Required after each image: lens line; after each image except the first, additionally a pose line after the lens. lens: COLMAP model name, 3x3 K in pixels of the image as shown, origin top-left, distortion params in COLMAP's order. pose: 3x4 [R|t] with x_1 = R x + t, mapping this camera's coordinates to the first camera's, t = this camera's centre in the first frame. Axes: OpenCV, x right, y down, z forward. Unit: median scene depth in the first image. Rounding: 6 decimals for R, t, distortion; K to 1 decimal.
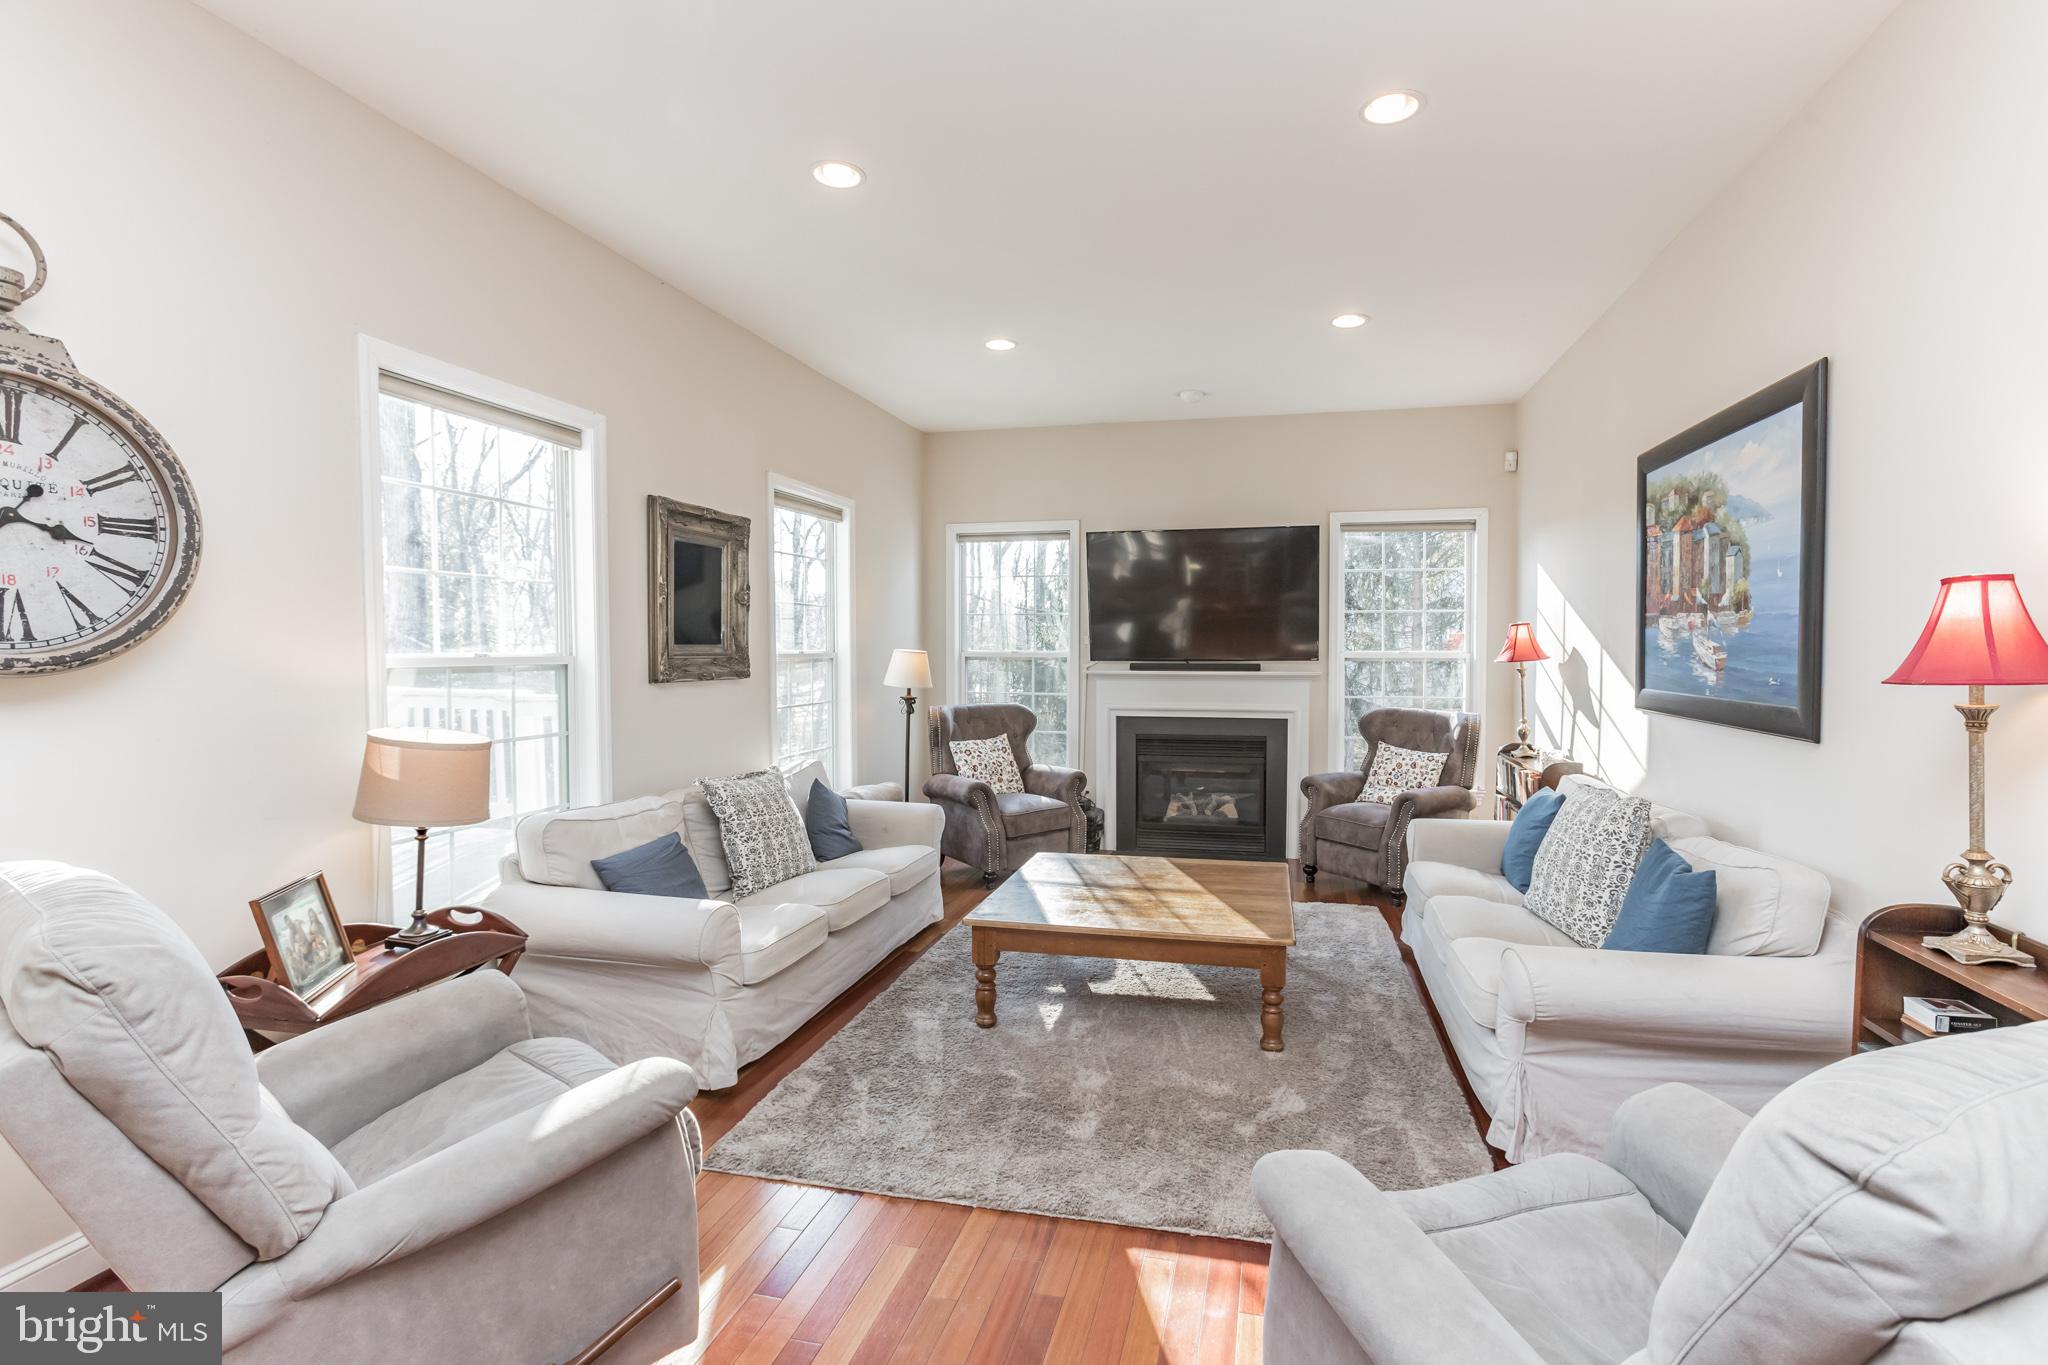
lens RADIAL K [[928.9, 0, 1027.0], [0, 928.9, 671.0], [0, 0, 1]] dist [0.004676, 0.000364]
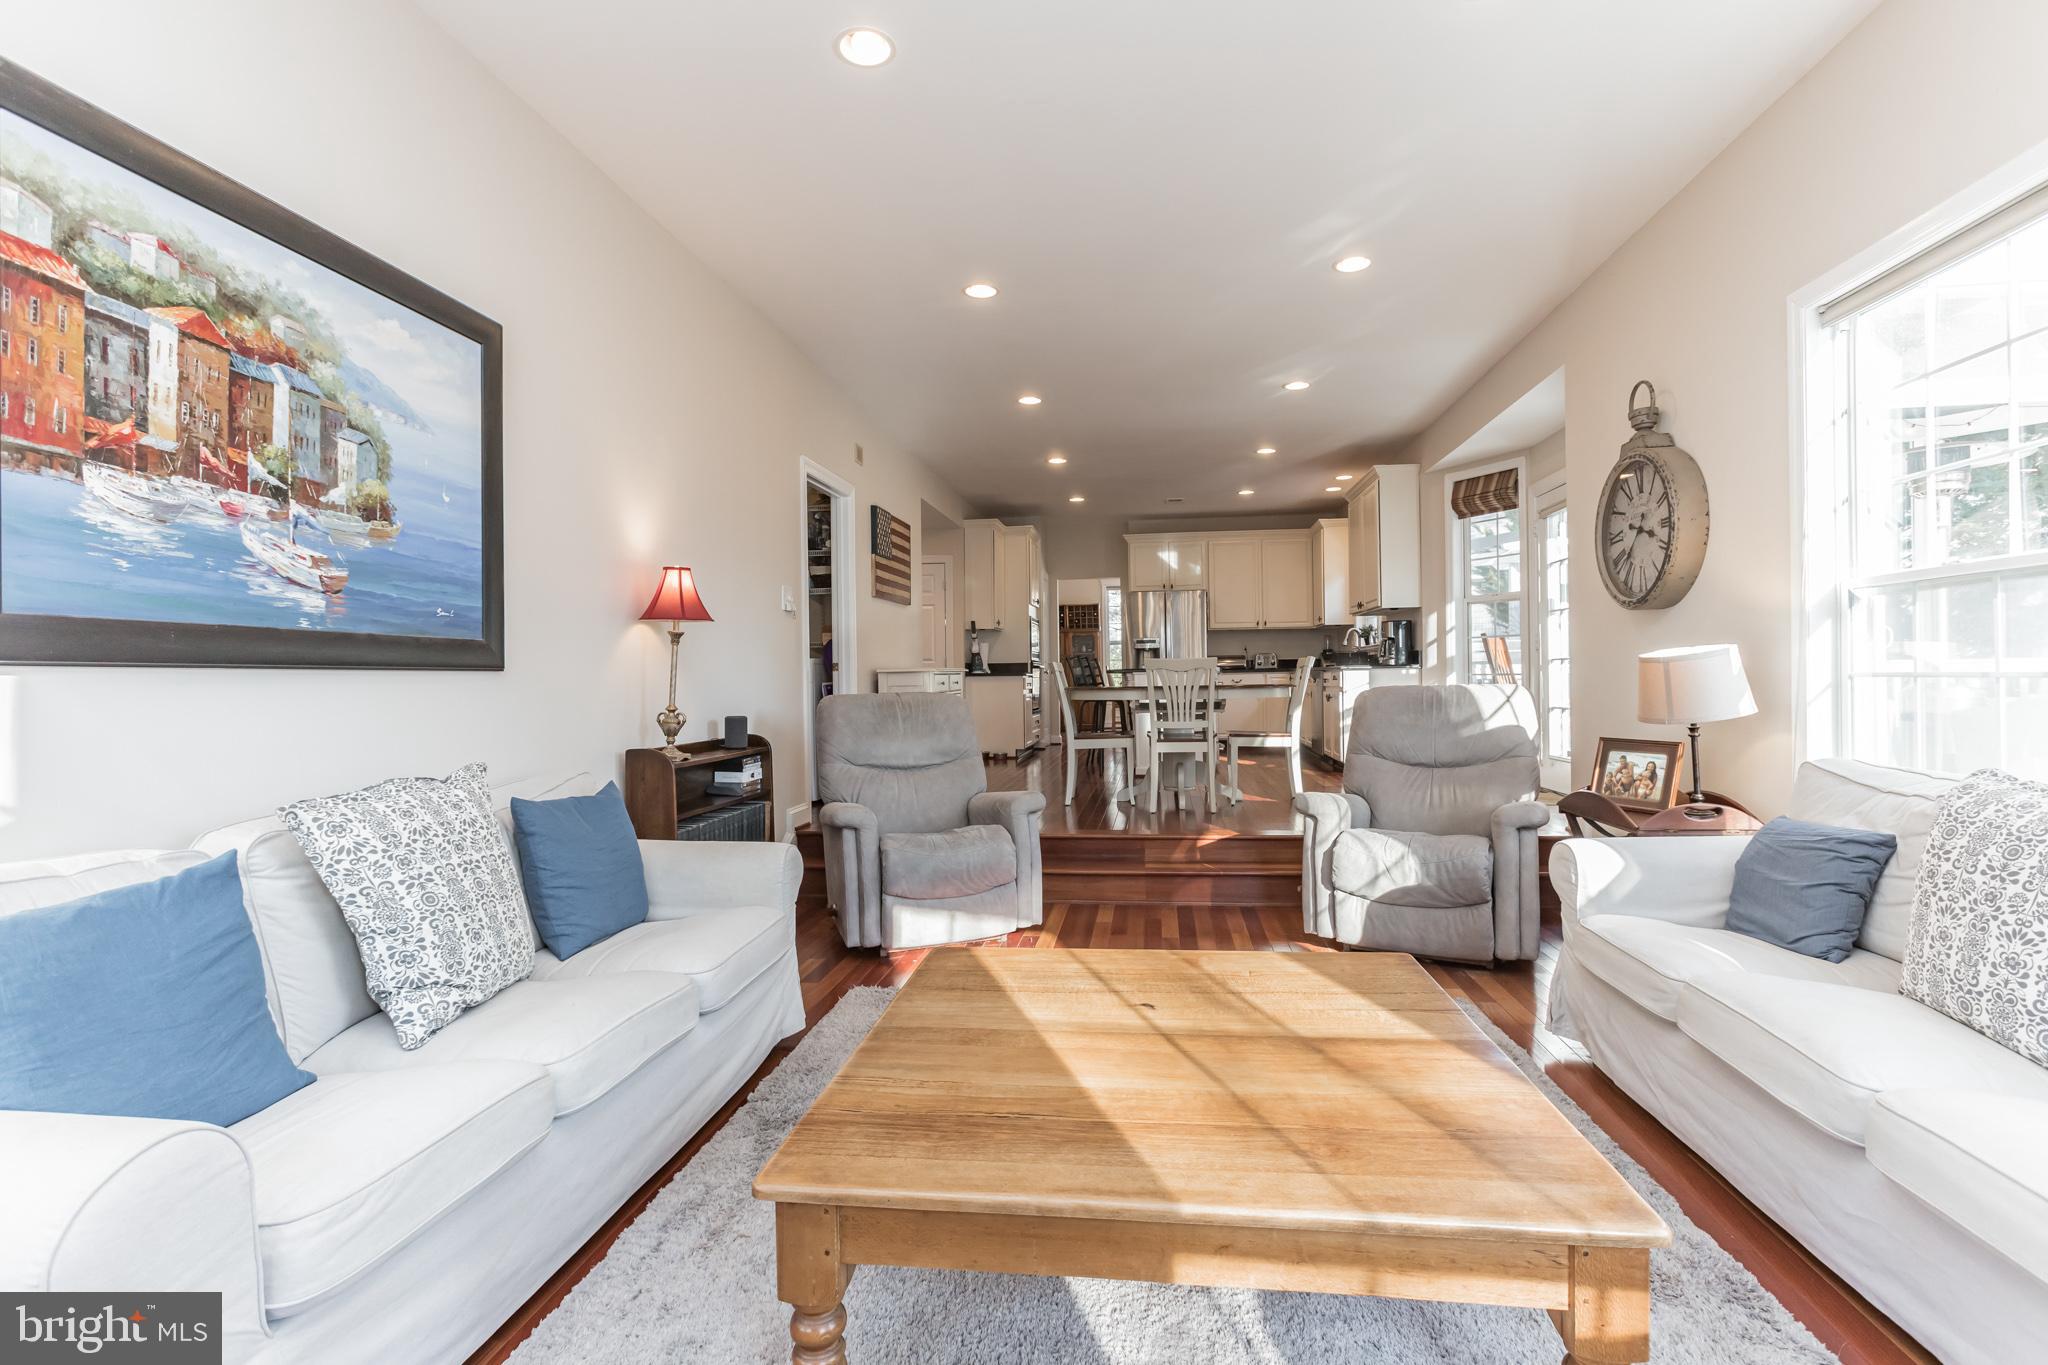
lens RADIAL K [[928.9, 0, 1026.6], [0, 928.9, 680.9], [0, 0, 1]] dist [0.004676, 0.000364]
pose [[-0.990128, 0.014840, -0.139377, 0.332284], [0.010245, 0.999382, 0.033628, 0.050823], [0.139790, 0.031868, -0.989668, 1.871196]]
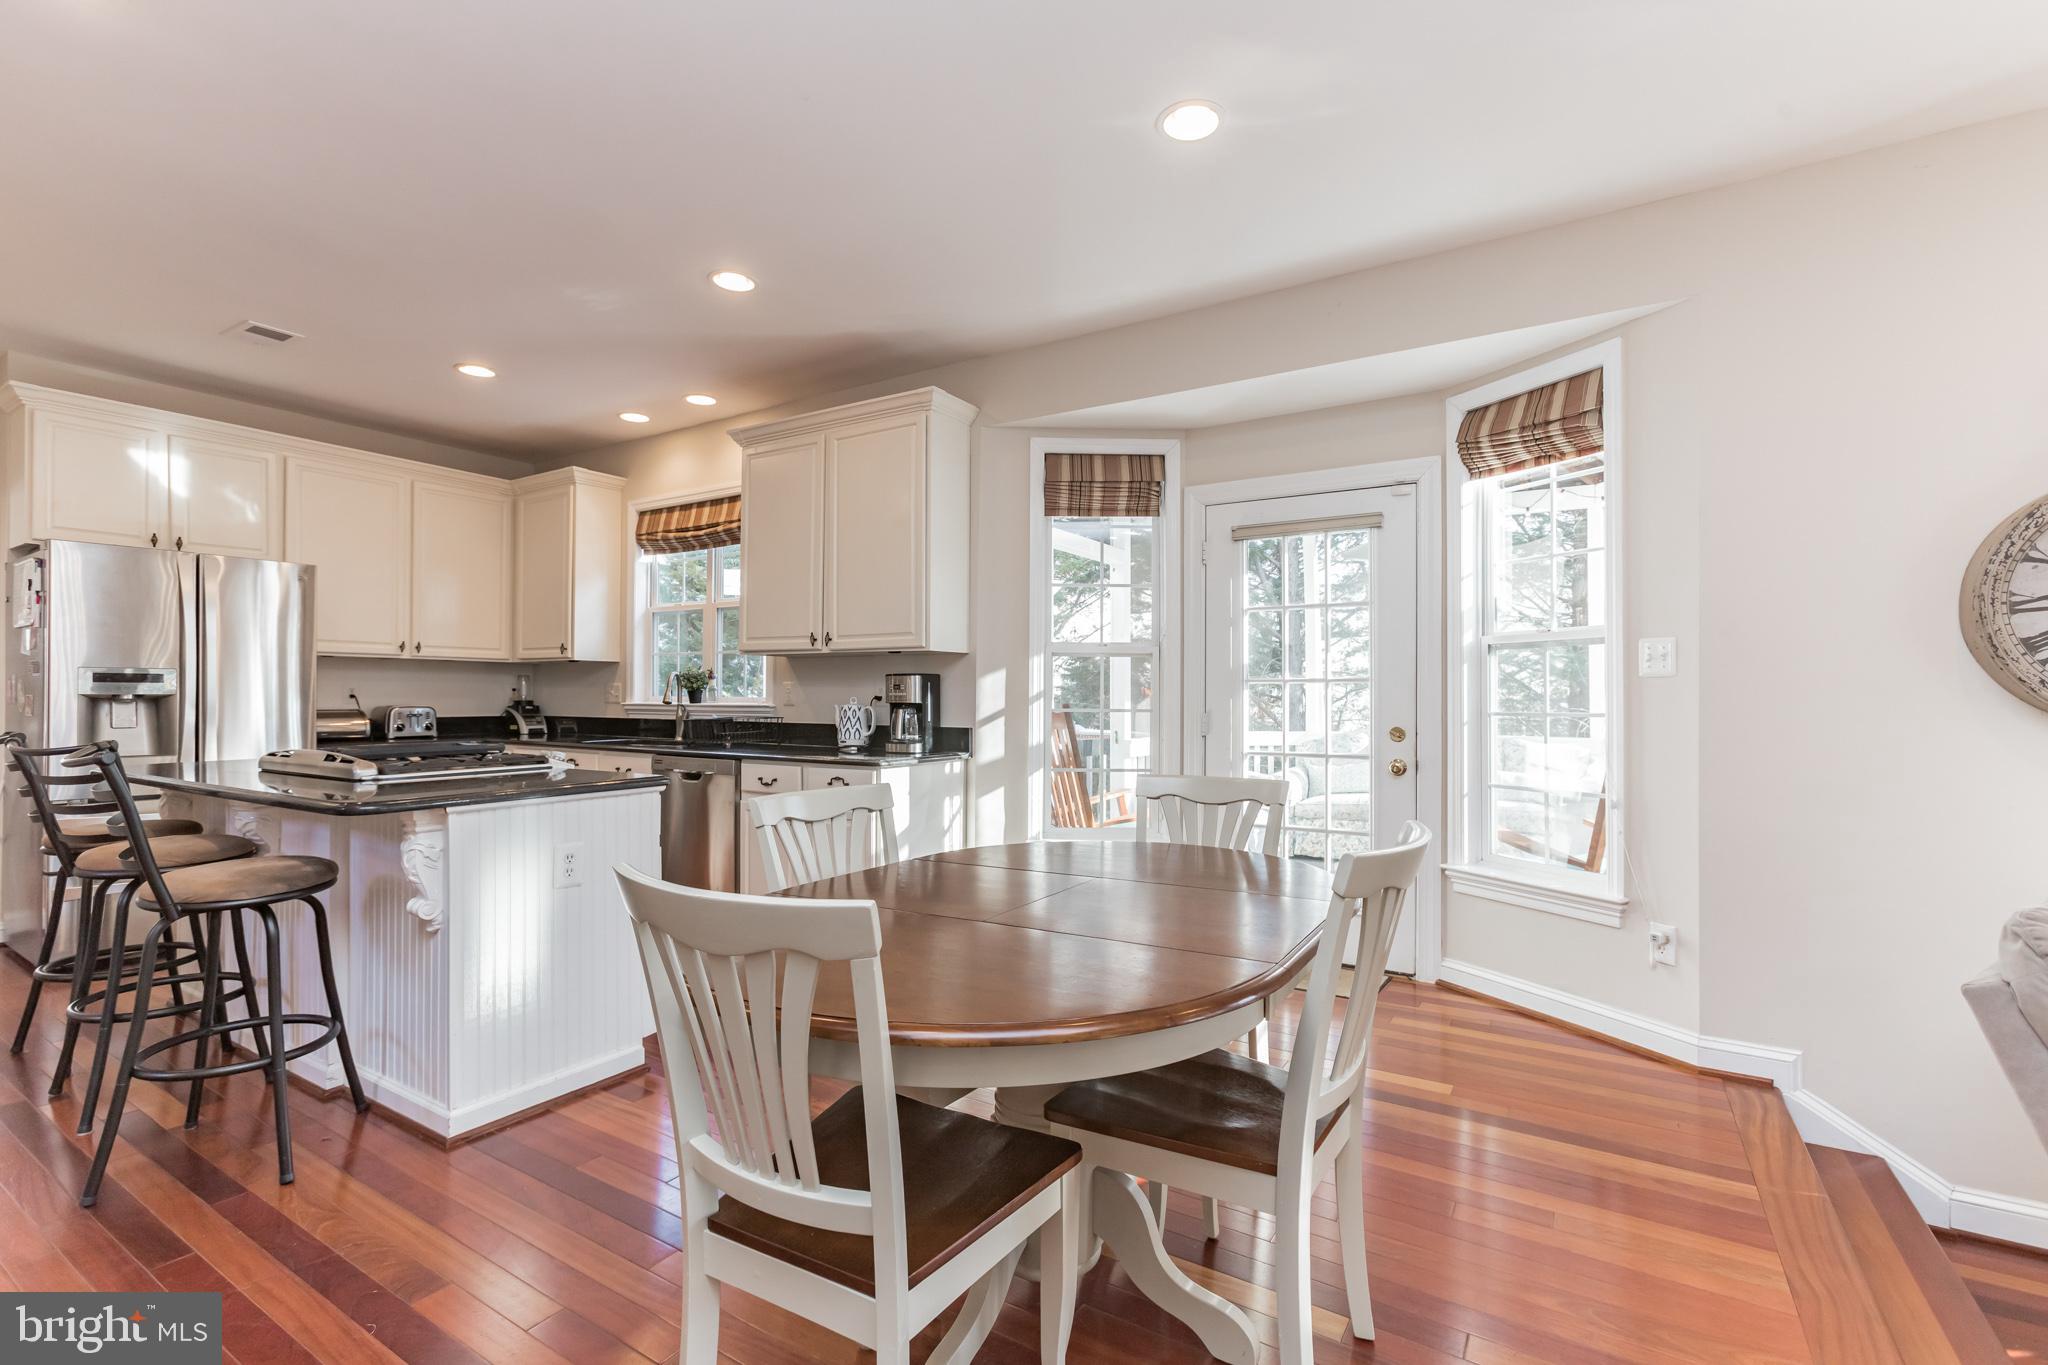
lens RADIAL K [[928.9, 0, 1026.9], [0, 928.9, 691.1], [0, 0, 1]] dist [0.004676, 0.000364]
pose [[-0.291824, -0.010867, -0.956410, 0.318449], [-0.036087, 0.999349, -0.000343, 0.037259], [0.955791, 0.034414, -0.292026, 1.371689]]
